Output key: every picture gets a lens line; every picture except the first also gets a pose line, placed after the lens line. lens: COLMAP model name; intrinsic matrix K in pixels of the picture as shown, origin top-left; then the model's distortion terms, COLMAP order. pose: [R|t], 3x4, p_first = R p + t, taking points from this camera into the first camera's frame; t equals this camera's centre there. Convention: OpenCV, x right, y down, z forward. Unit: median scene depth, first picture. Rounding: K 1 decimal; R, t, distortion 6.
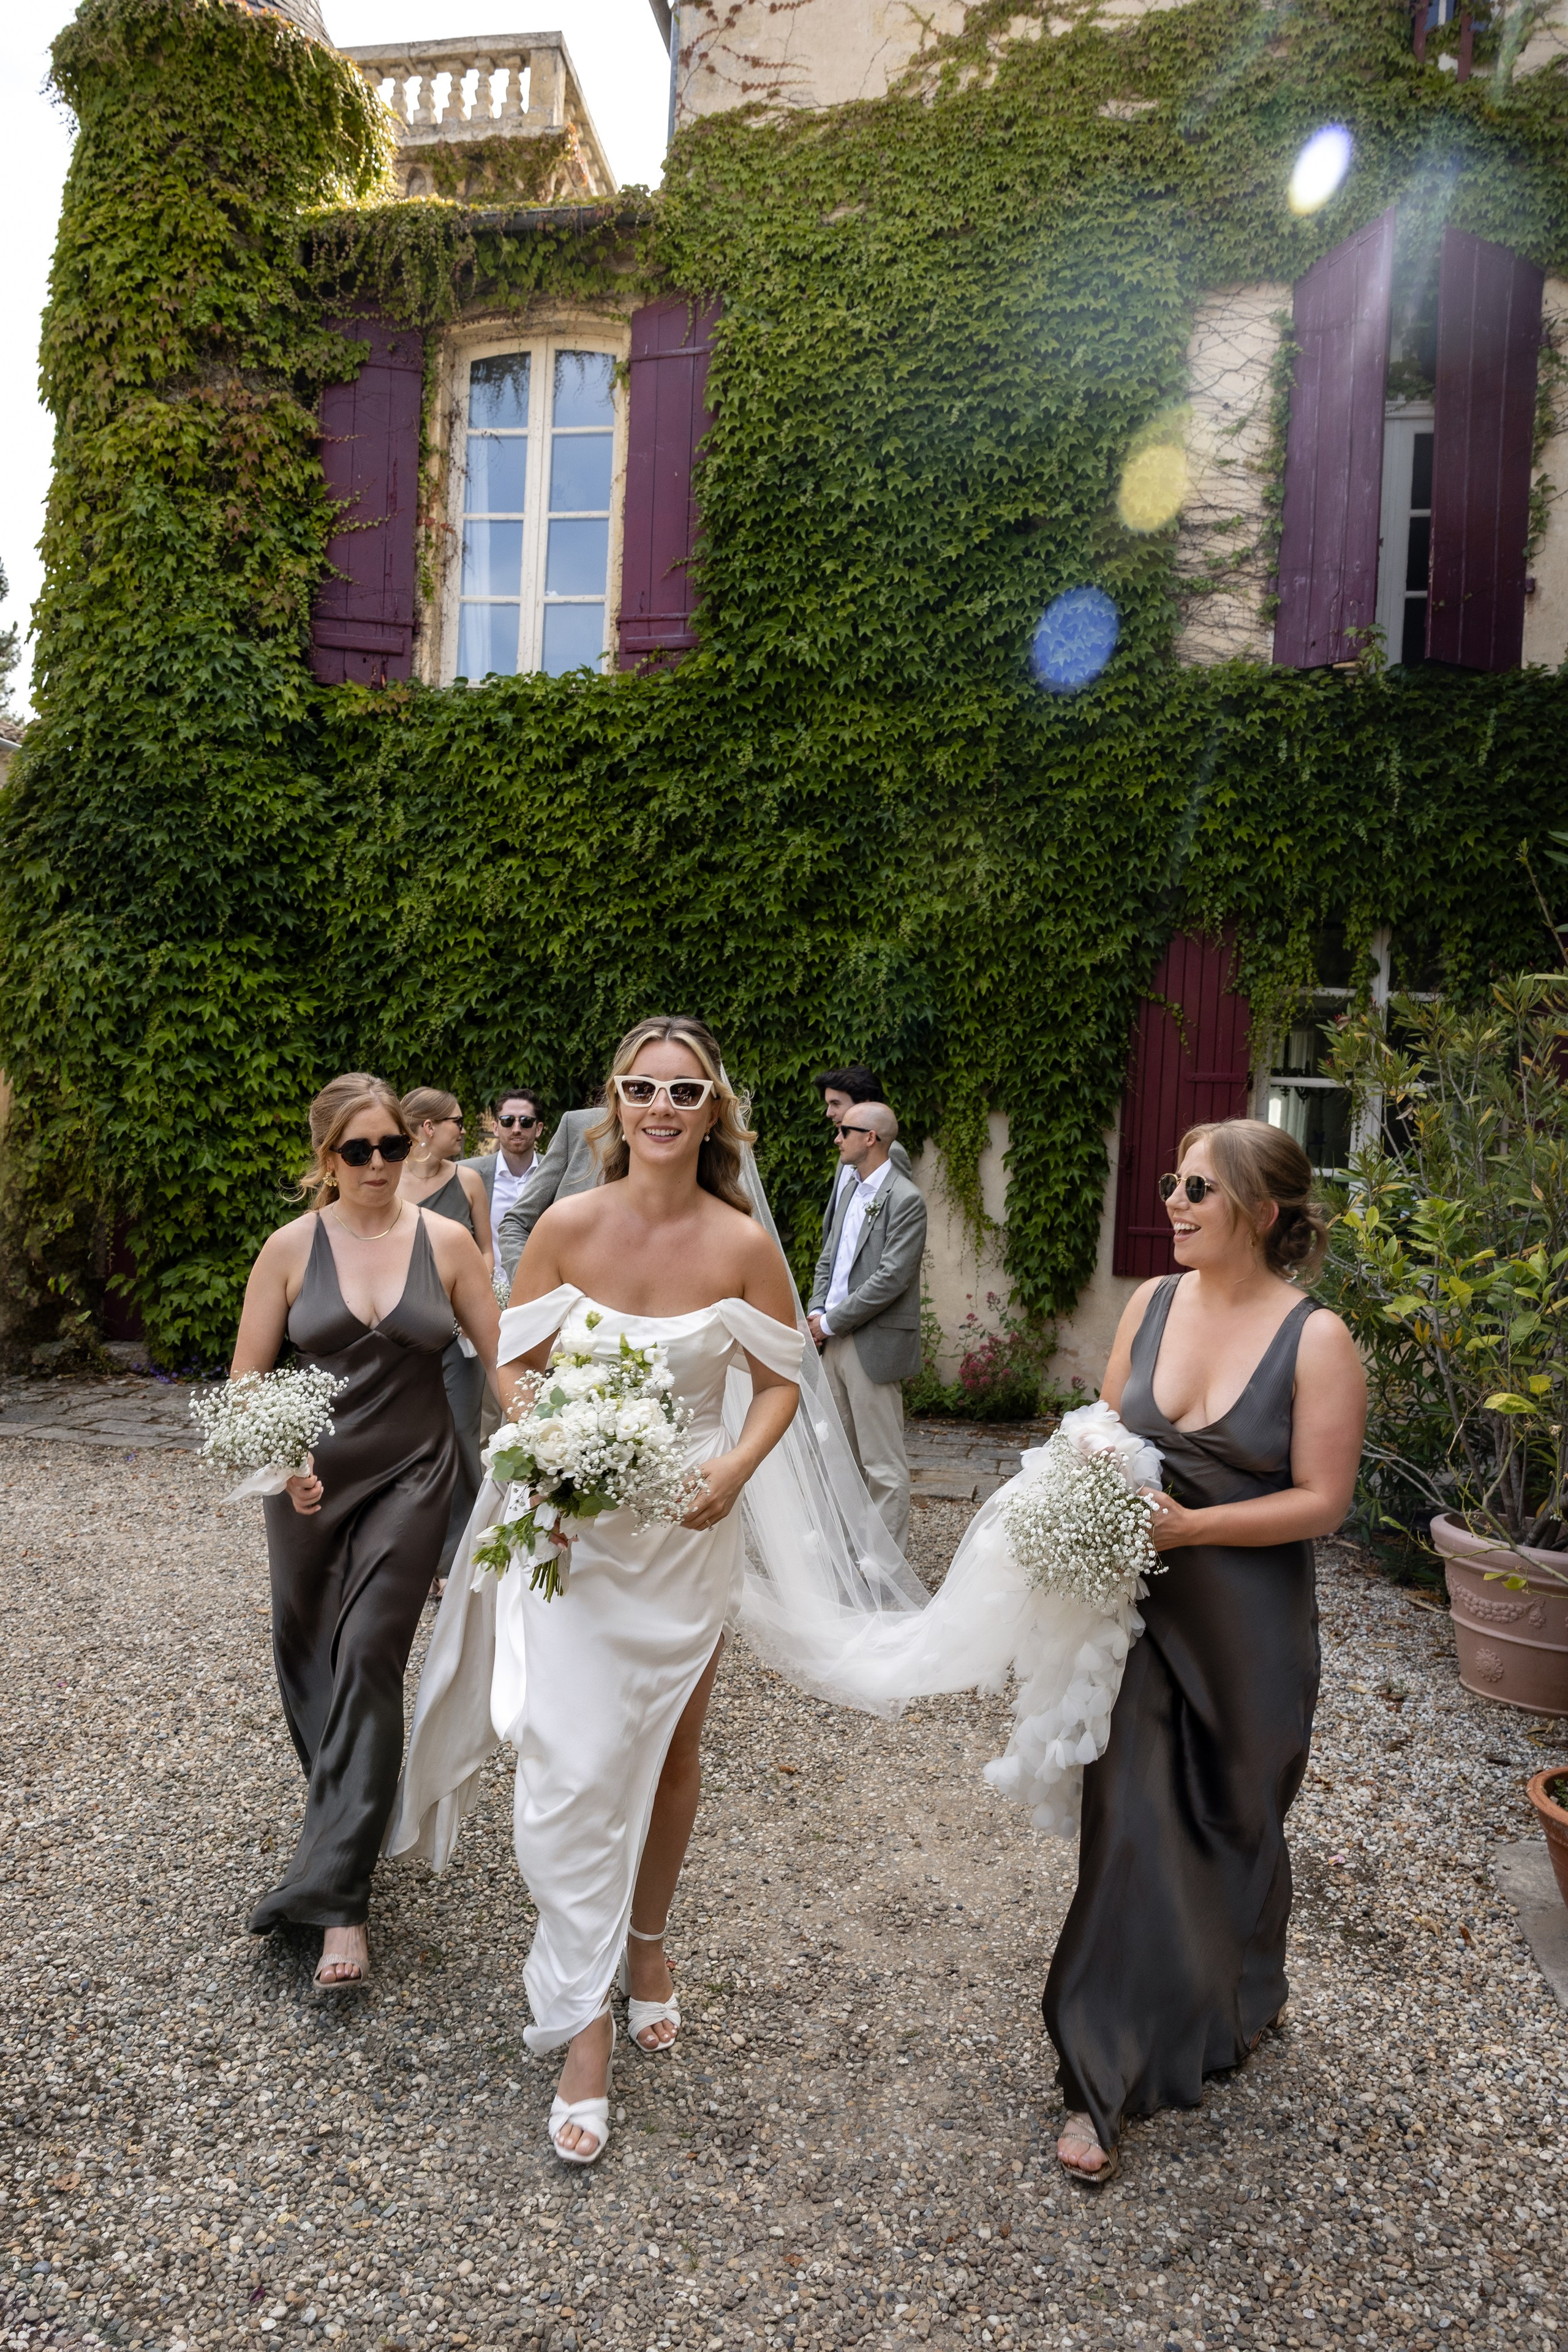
lens RADIAL K [[1751.2, 0, 785.0], [0, 1751.2, 1171.0], [0, 0, 1]] dist [-0.006928, 0.017739]
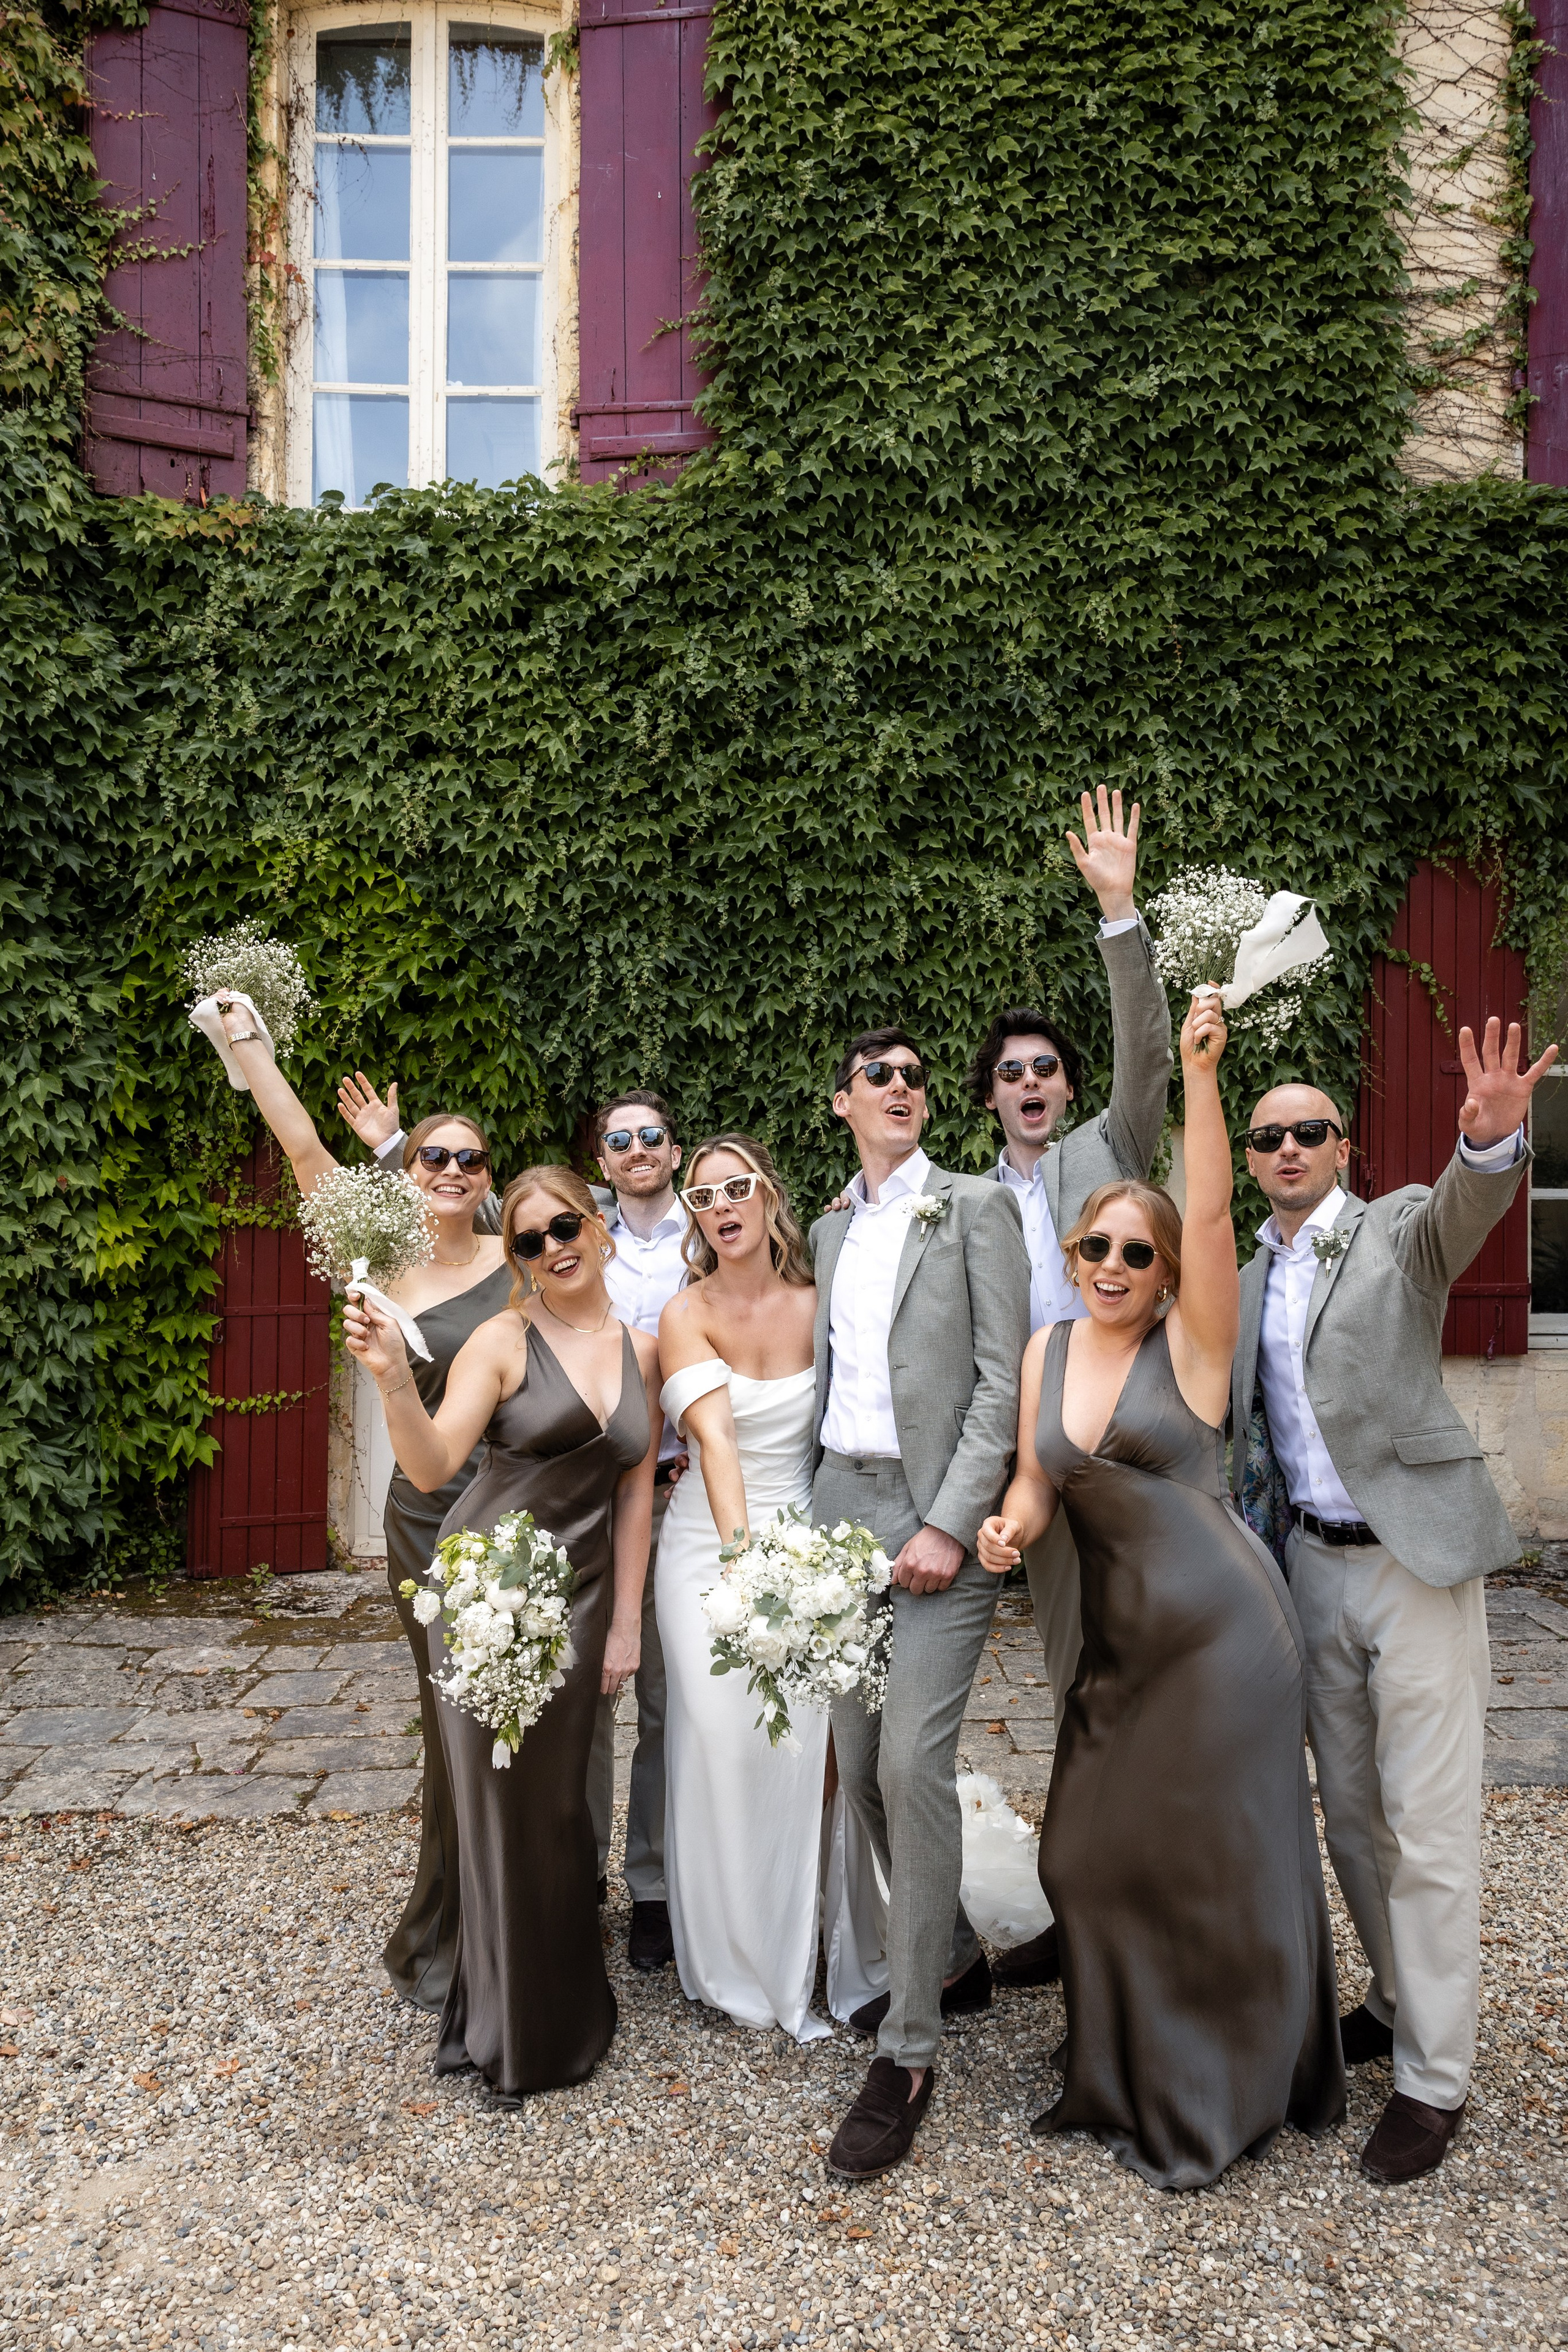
lens RADIAL K [[1751.2, 0, 781.6], [0, 1751.2, 1184.8], [0, 0, 1]] dist [-0.006928, 0.017739]
pose [[0.979784, -0.041547, 0.195696, -0.168240], [0.049021, 0.998236, -0.033498, 0.003333], [-0.193959, 0.042414, 0.980092, 0.363925]]
